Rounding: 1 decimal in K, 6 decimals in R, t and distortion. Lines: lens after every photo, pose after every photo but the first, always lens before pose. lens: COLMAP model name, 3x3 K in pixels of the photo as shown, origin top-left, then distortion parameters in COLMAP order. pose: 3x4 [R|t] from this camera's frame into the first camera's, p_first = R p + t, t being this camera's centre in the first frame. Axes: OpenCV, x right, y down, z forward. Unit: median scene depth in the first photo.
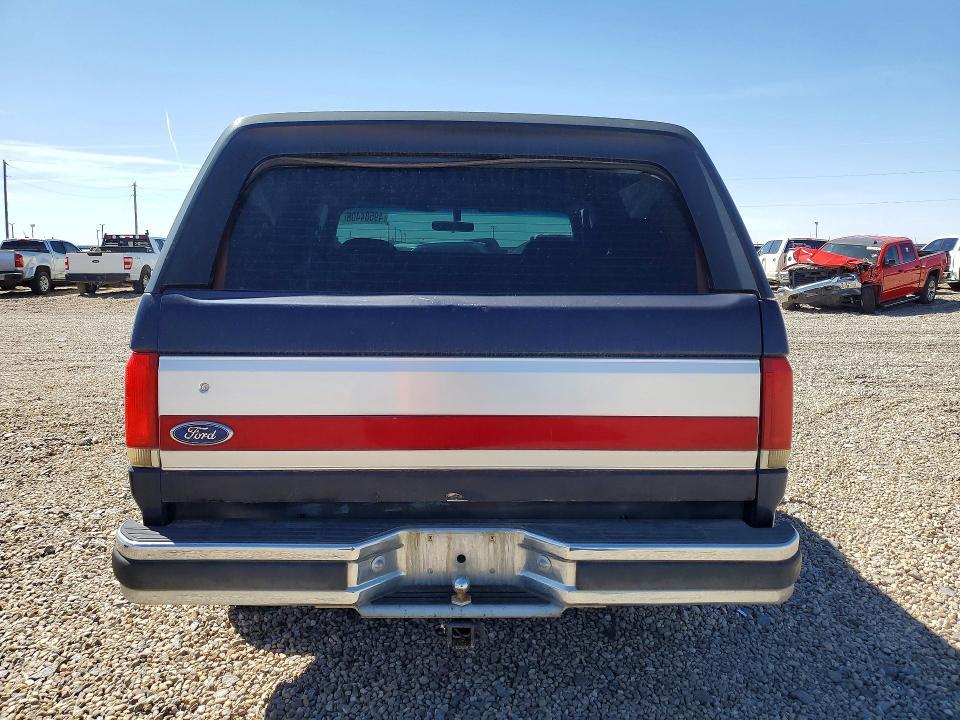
lens RADIAL K [[763.8, 0, 480.0], [0, 763.8, 360.0], [0, 0, 1]] dist [0.031167, -0.005310]
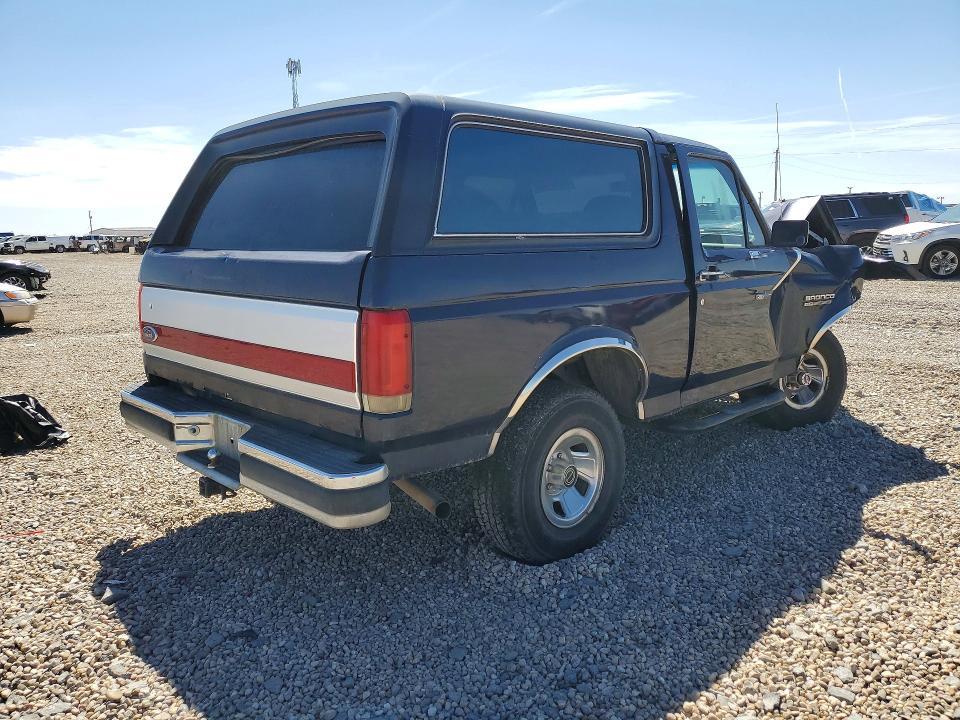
lens RADIAL K [[763.8, 0, 480.0], [0, 763.8, 360.0], [0, 0, 1]] dist [0.031167, -0.005310]
pose [[0.664129, 0.105350, -0.740158, 1.278174], [-0.072897, 0.994429, 0.076132, -0.025994], [0.744055, 0.003393, 0.668110, 0.393427]]
